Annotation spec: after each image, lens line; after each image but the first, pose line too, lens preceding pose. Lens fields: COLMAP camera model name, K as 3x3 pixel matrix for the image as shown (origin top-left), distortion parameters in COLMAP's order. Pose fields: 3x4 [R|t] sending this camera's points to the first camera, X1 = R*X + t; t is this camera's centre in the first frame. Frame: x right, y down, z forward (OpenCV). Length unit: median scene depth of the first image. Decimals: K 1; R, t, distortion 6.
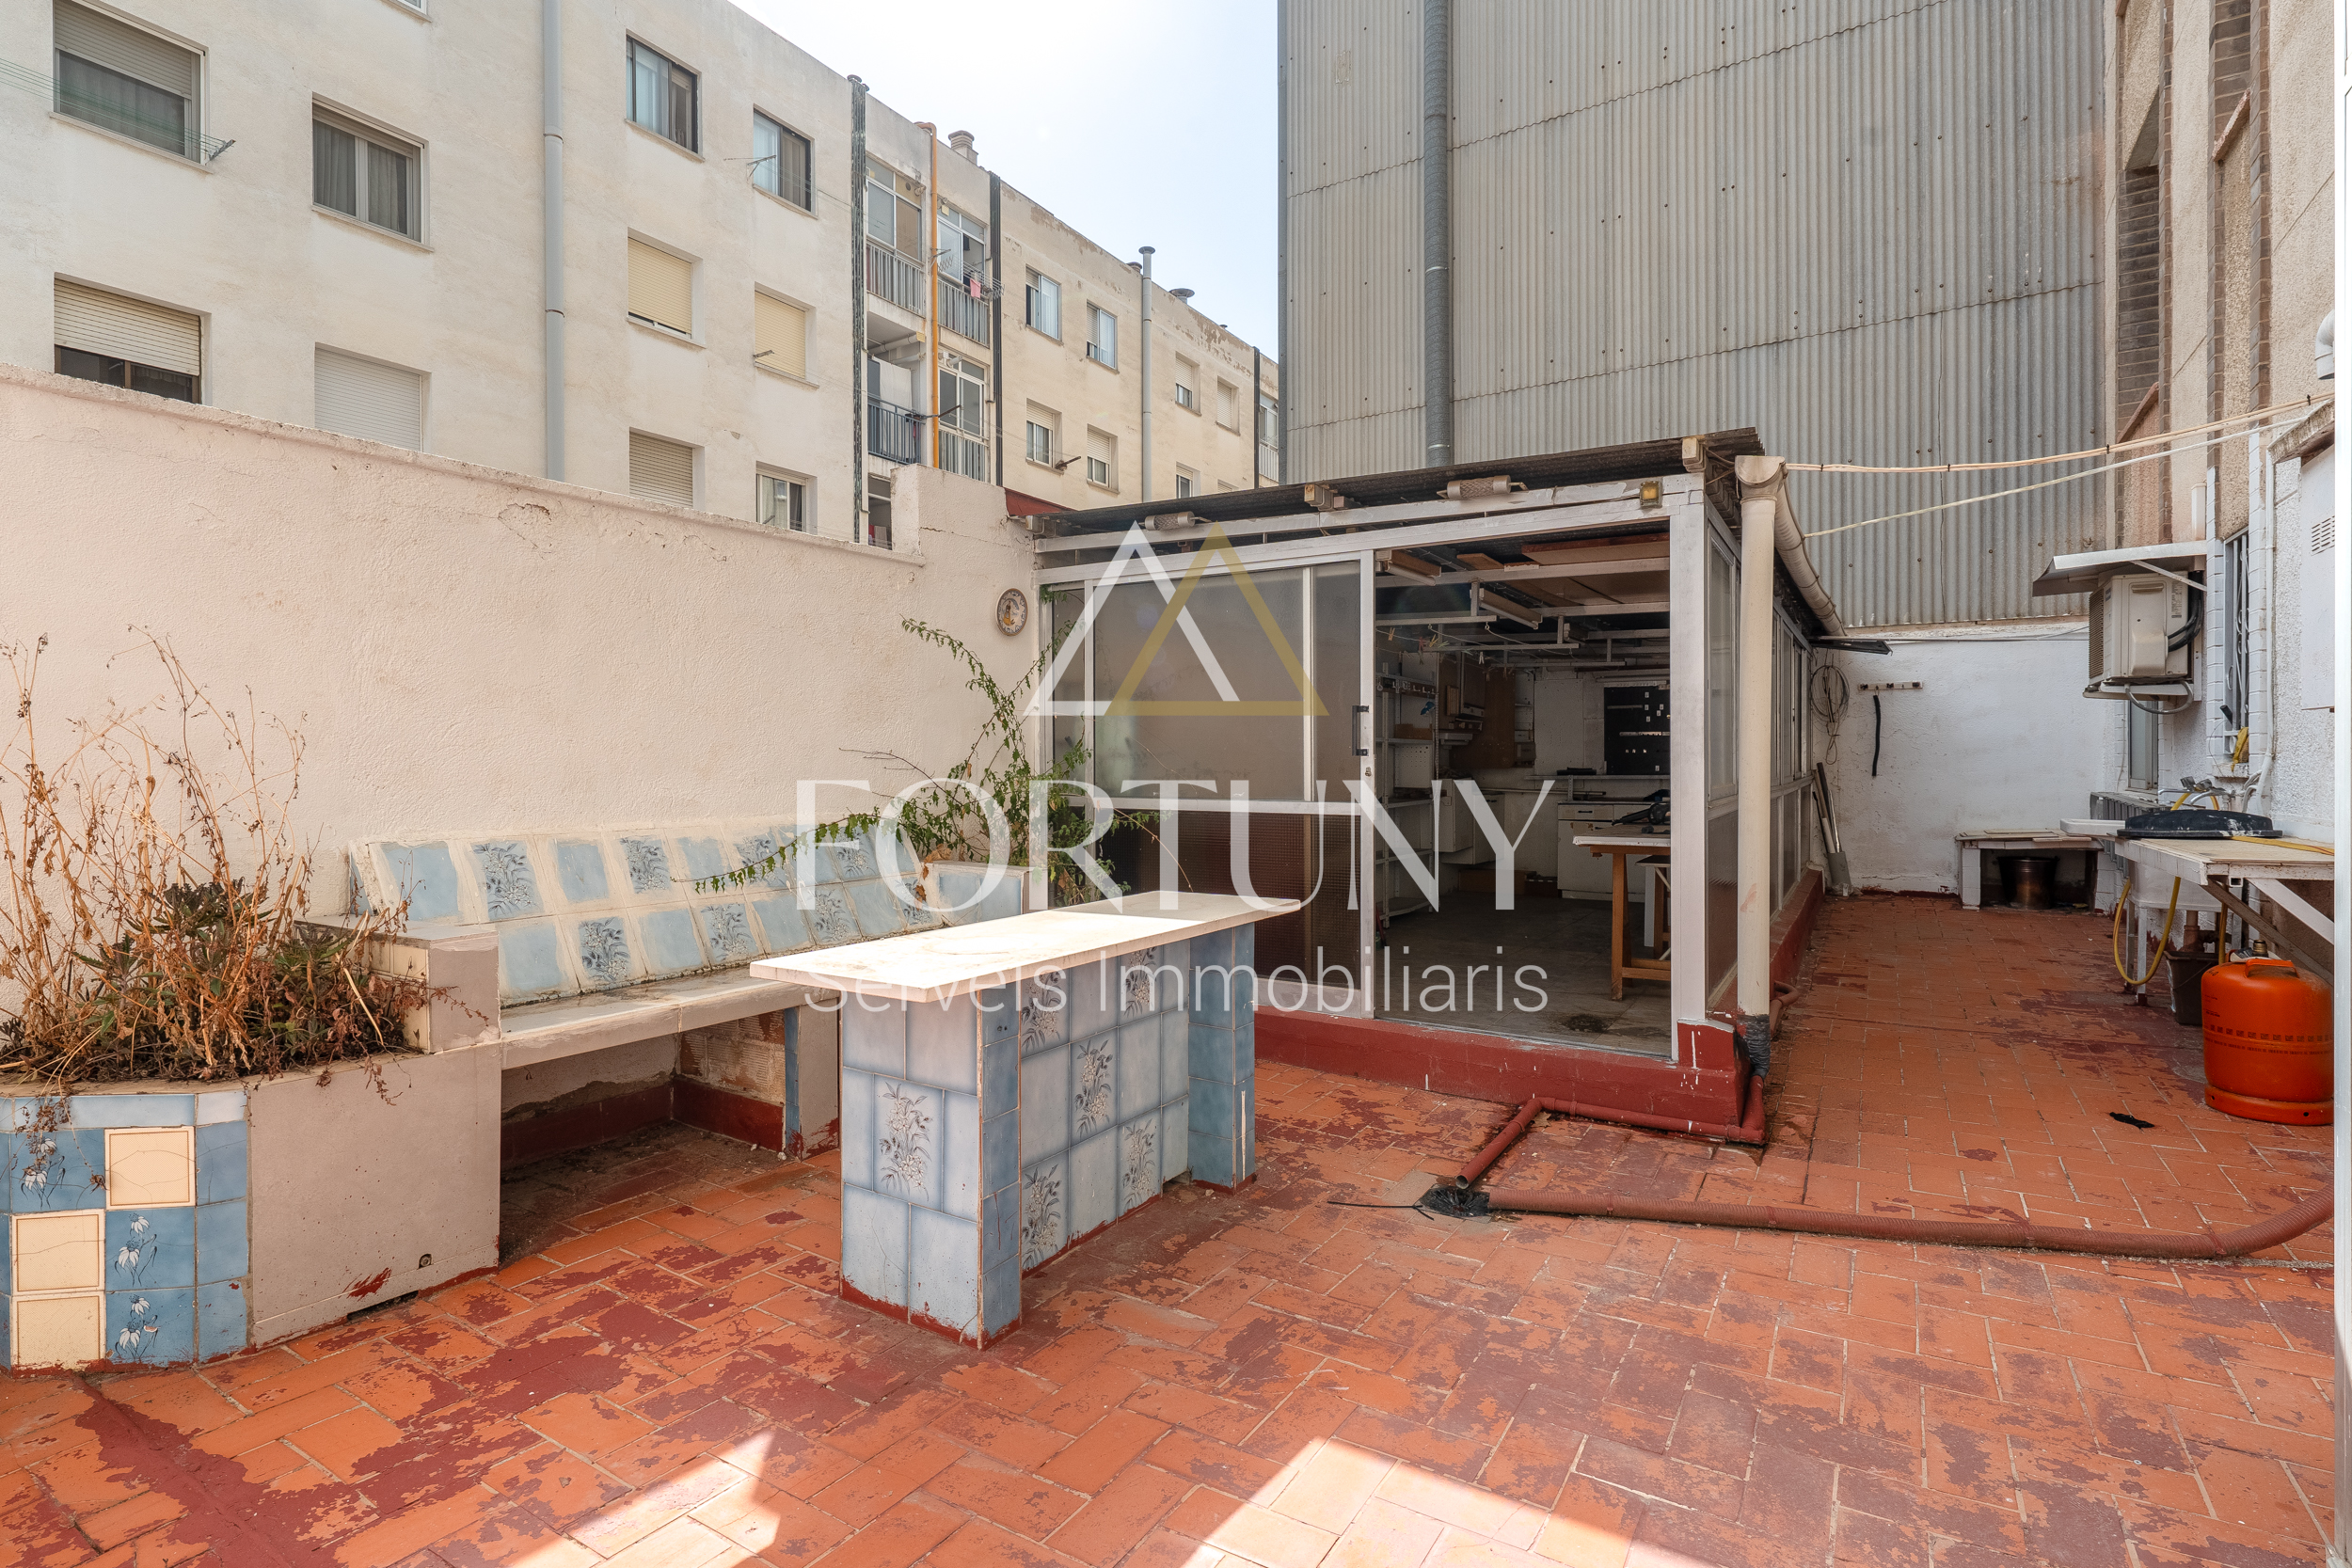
lens RADIAL K [[1145.6, 0, 1176.6], [0, 1145.6, 767.4], [0, 0, 1]] dist [0.002668, 0.000358]
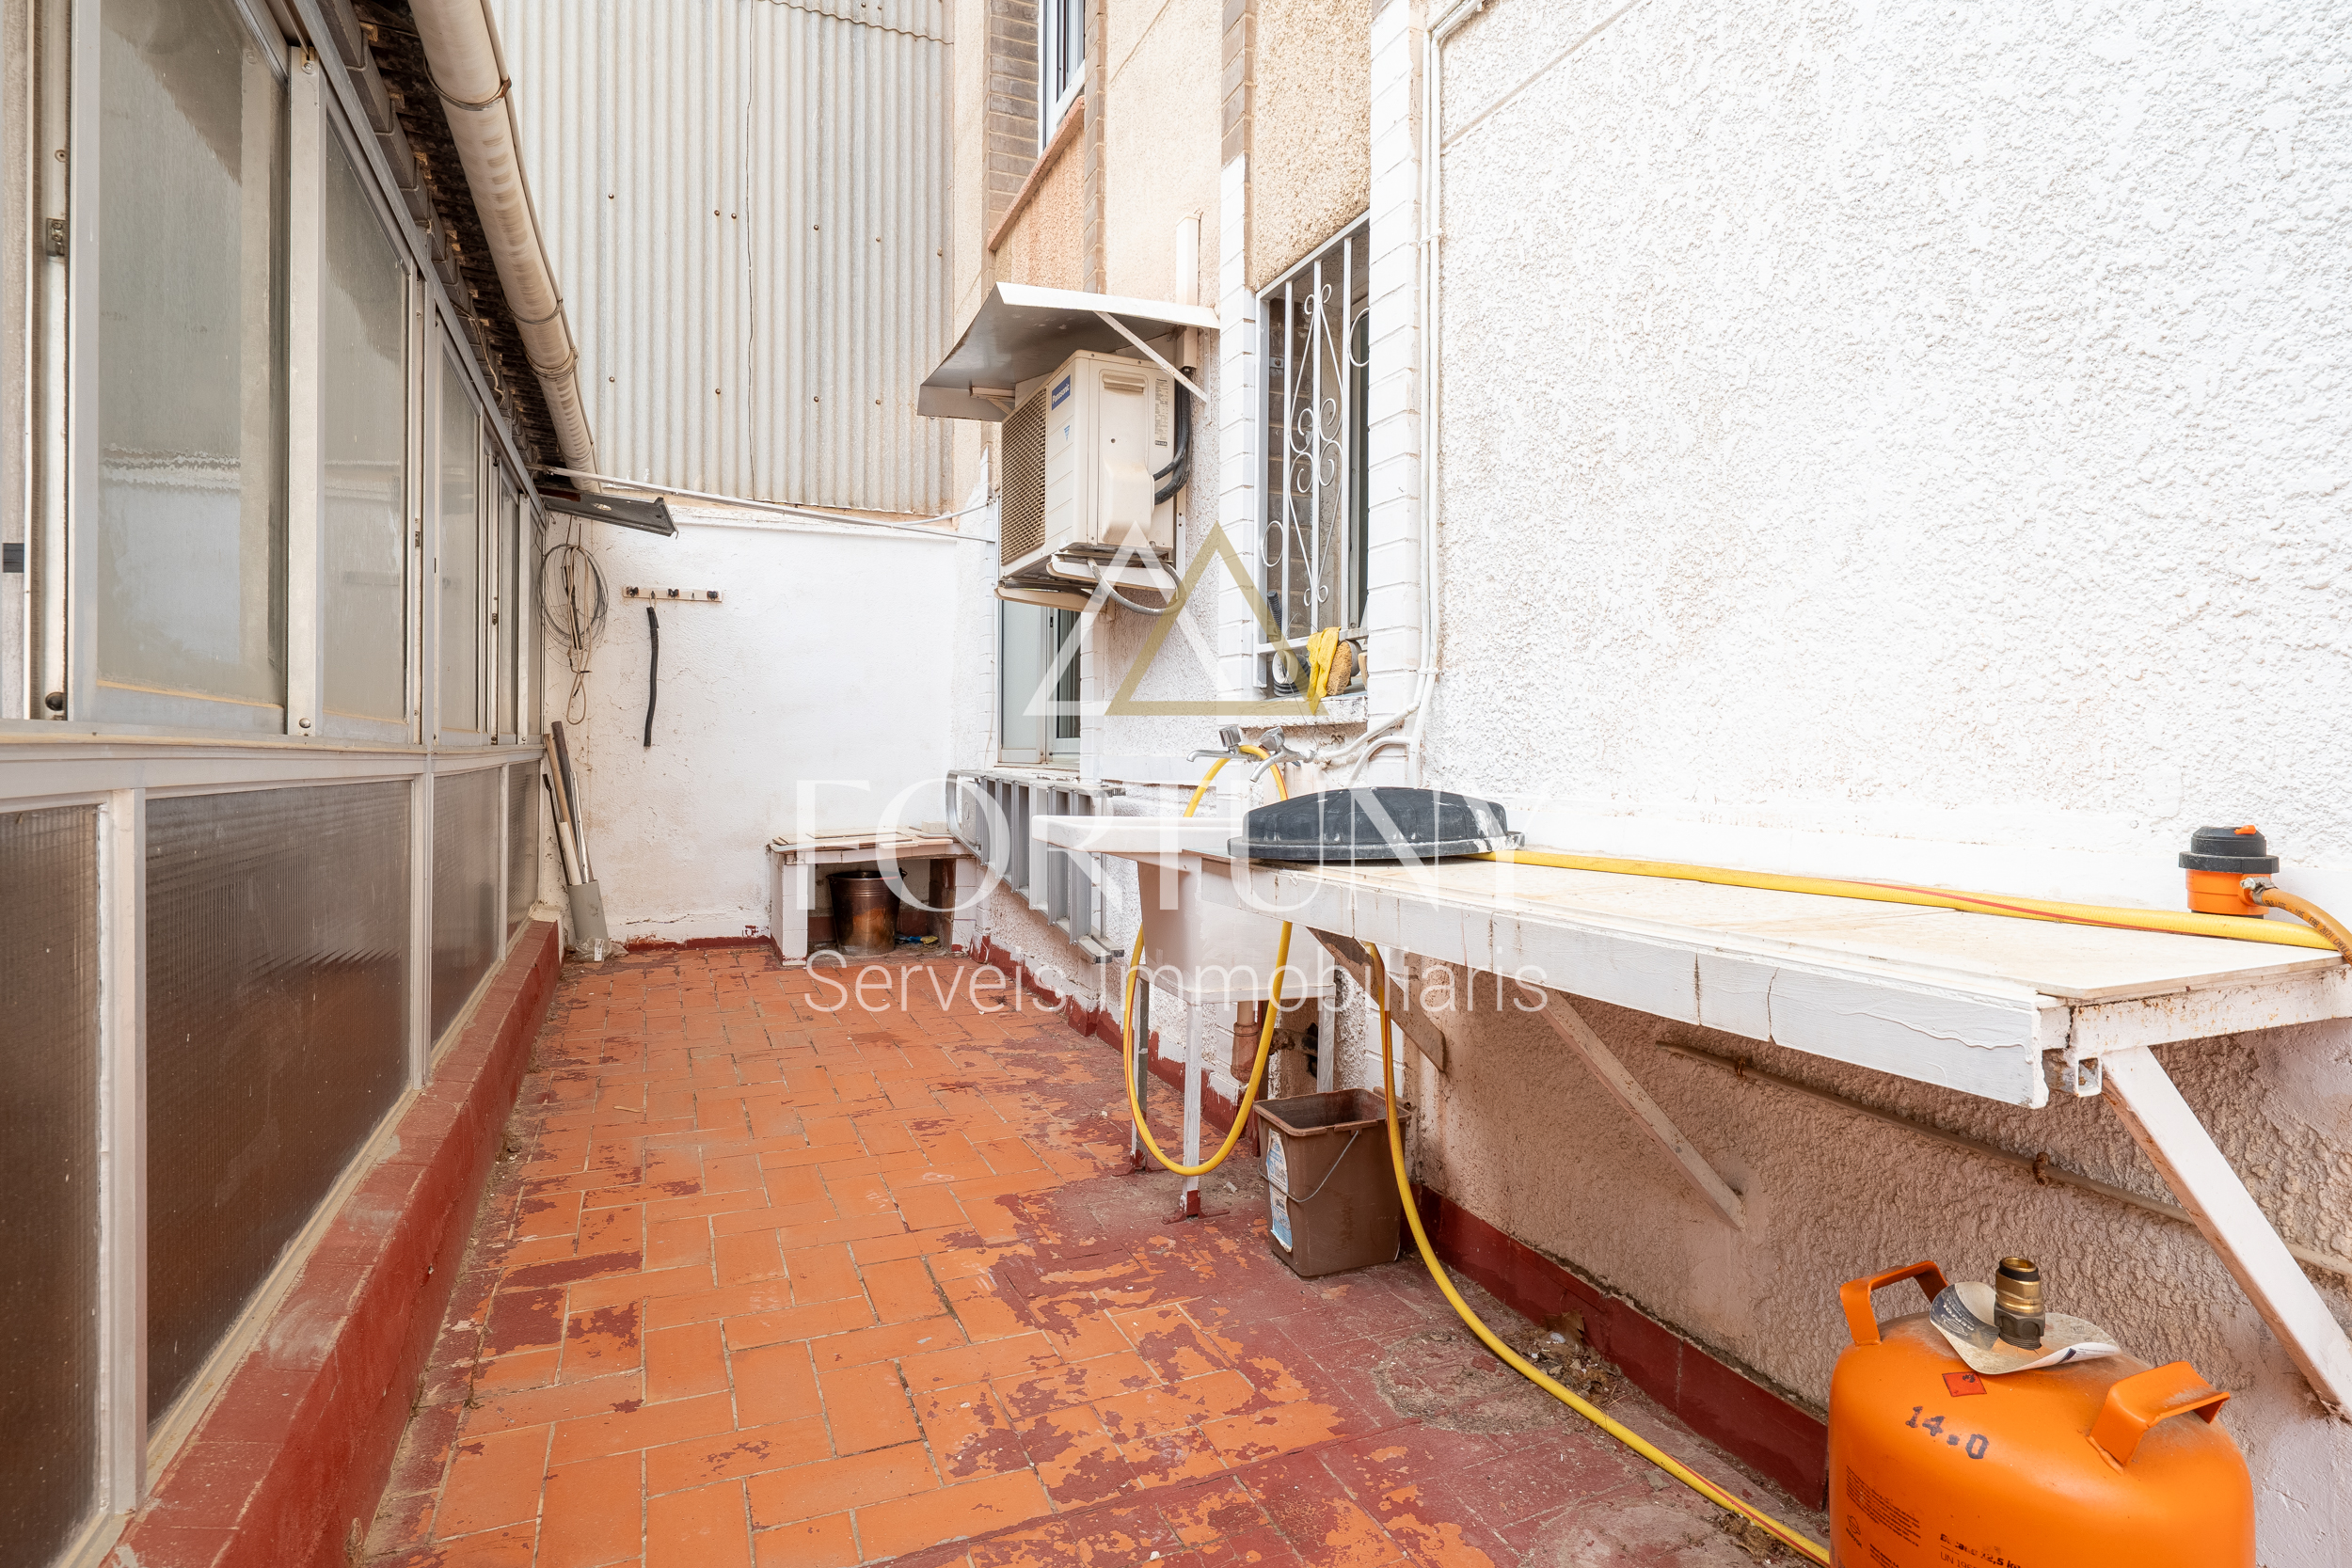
lens RADIAL K [[1272.1, 0, 1174.7], [0, 1272.1, 755.9], [0, 0, 1]] dist [0.004564, 0.000379]
pose [[0.585224, 0.007196, 0.810840, 0.246869], [-0.005311, 0.999973, -0.005042, 0.014530], [-0.810854, -0.001356, 0.585246, 0.414675]]
